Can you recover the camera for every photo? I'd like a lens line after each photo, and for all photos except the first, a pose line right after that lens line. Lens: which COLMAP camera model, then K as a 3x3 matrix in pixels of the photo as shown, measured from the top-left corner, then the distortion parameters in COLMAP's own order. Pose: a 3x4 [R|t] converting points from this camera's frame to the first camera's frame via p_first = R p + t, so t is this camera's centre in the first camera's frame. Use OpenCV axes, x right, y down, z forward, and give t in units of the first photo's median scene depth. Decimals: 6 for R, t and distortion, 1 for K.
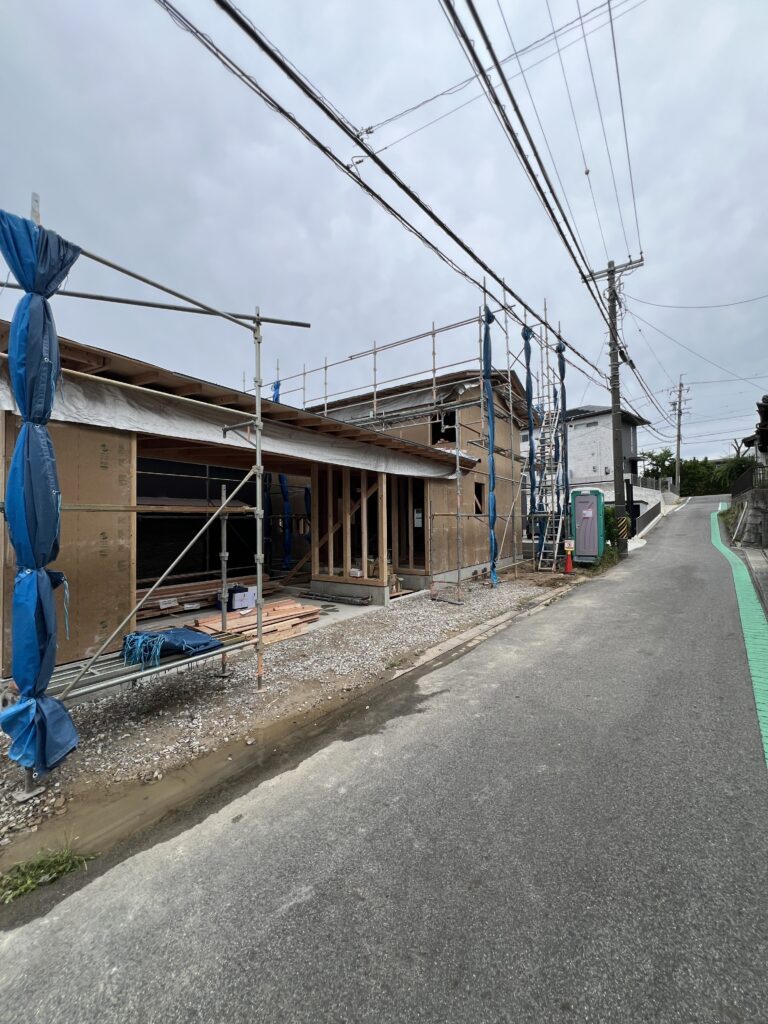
lens RADIAL K [[409.2, 0, 379.5], [0, 409.2, 510.7], [0, 0, 1]] dist [0.004160, 0.000507]
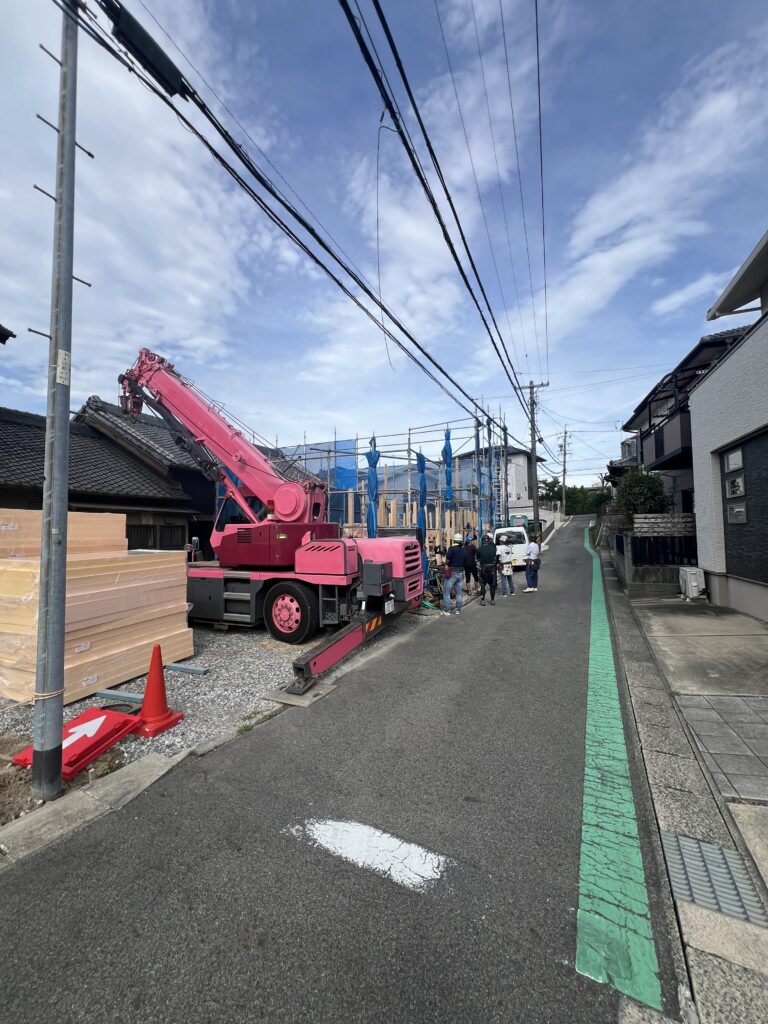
lens RADIAL K [[409.2, 0, 376.2], [0, 409.2, 509.6], [0, 0, 1]] dist [0.004160, 0.000507]
pose [[0.979315, 0.013892, 0.201863, -0.399383], [-0.007077, 0.999382, -0.034446, -0.009469], [-0.202216, 0.032304, 0.978808, -0.514615]]
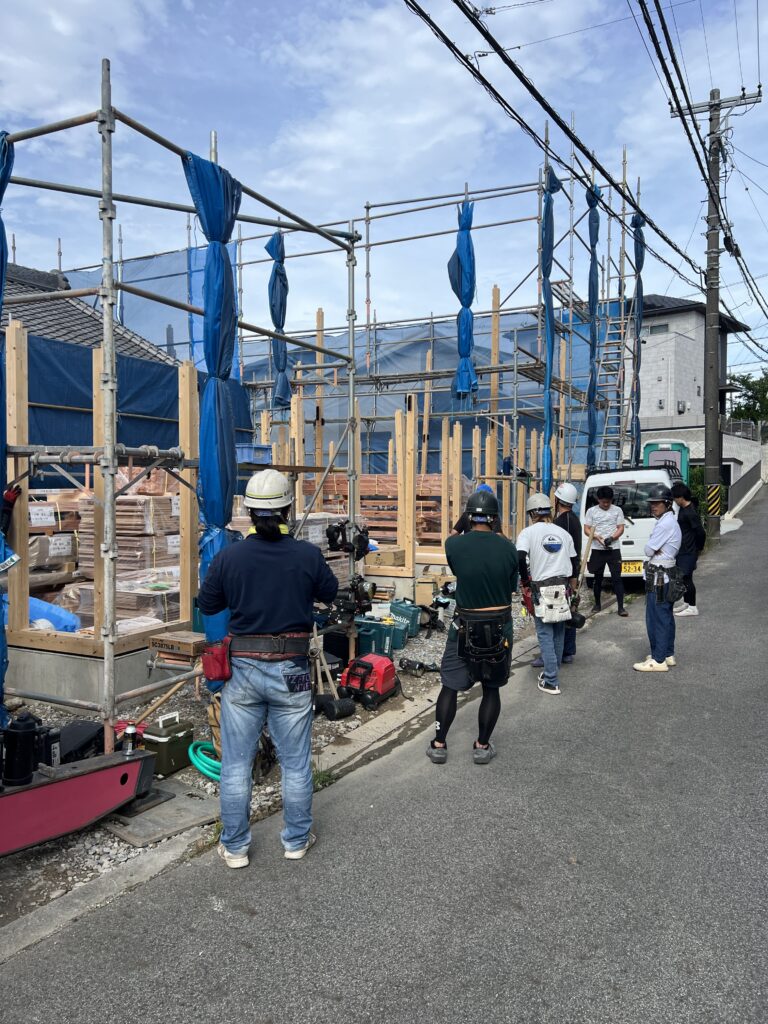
lens RADIAL K [[777.7, 0, 386.9], [0, 777.7, 513.2], [0, 0, 1]] dist [0.027514, -0.004481]
pose [[0.986365, 0.004910, 0.164498, -0.147601], [-0.014376, 0.998304, 0.056406, -0.001067], [-0.163943, -0.058002, 0.984763, -0.177175]]
